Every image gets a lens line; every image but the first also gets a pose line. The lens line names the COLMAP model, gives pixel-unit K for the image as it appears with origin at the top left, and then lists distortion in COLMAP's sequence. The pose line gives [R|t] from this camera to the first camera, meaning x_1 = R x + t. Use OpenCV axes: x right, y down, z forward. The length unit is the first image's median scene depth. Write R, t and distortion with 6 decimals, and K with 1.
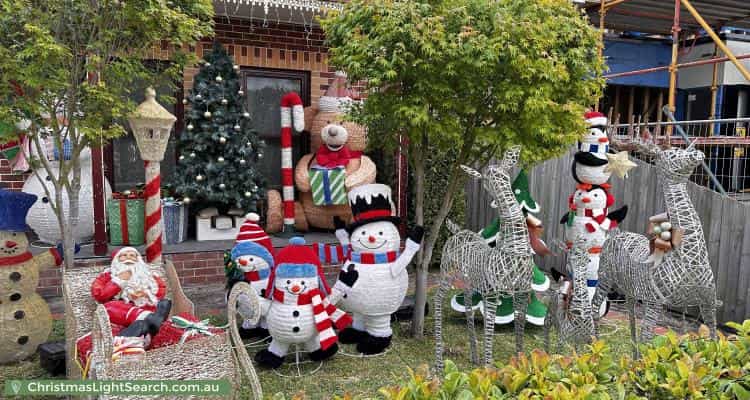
lens RADIAL K [[533.3, 0, 377.9], [0, 533.3, 201.8], [0, 0, 1]] dist [0.073038, -0.078404]
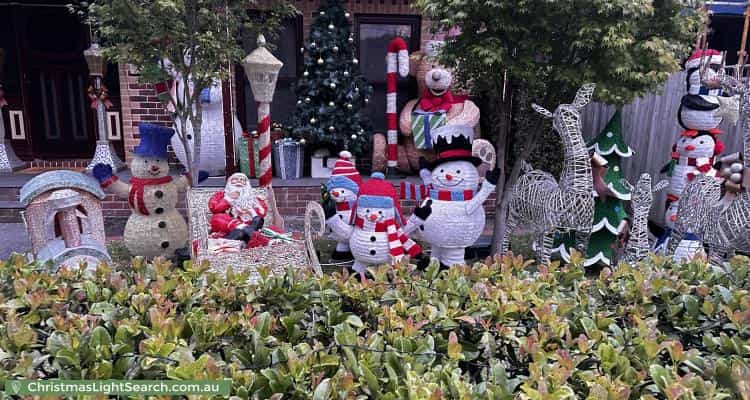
lens RADIAL K [[533.3, 0, 374.2], [0, 533.3, 205.3], [0, 0, 1]] dist [0.073038, -0.078404]
pose [[0.968543, 0.050702, -0.243626, 0.104039], [-0.026675, 0.994536, 0.100932, 0.022215], [0.247412, -0.091259, 0.964603, -0.069460]]
